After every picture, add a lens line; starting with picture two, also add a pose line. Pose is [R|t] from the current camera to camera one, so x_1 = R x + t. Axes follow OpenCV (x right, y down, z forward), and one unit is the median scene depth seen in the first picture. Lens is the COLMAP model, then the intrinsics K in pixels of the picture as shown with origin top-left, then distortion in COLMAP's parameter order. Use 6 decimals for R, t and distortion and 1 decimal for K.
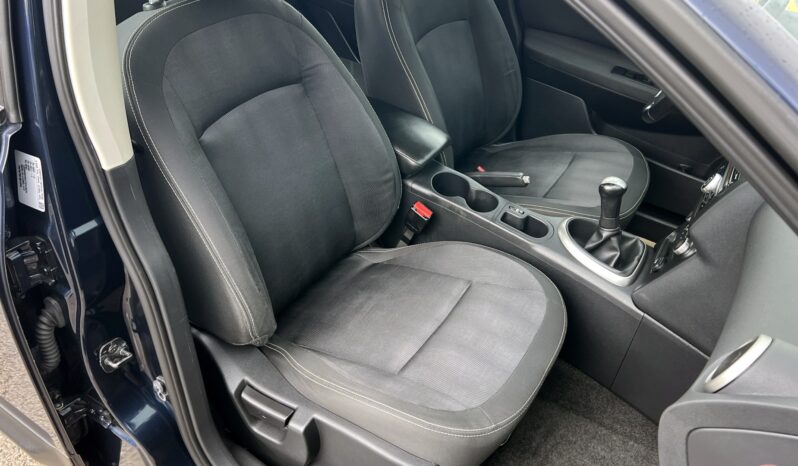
lens RADIAL K [[625.5, 0, 395.1], [0, 625.5, 227.9], [0, 0, 1]] dist [0.048764, -0.051076]
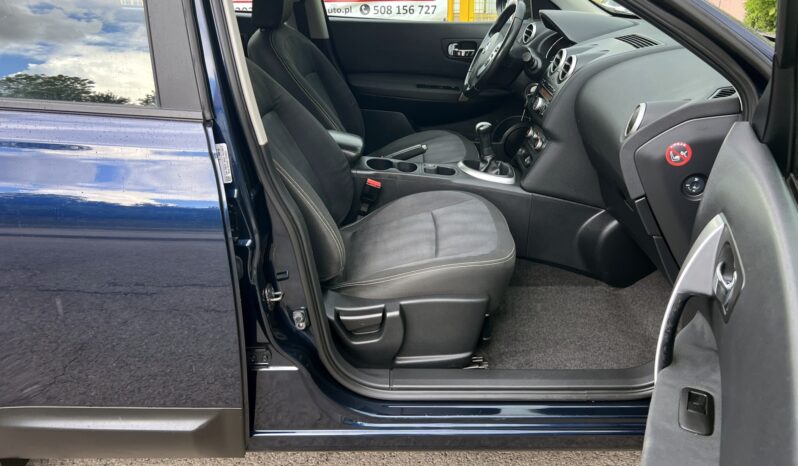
lens RADIAL K [[625.5, 0, 395.1], [0, 625.5, 227.9], [0, 0, 1]] dist [0.048764, -0.051076]
pose [[0.847128, -0.296778, 0.440791, -0.564427], [0.371353, 0.923963, -0.091590, 0.211940], [-0.380093, 0.241278, 0.892925, -0.237739]]
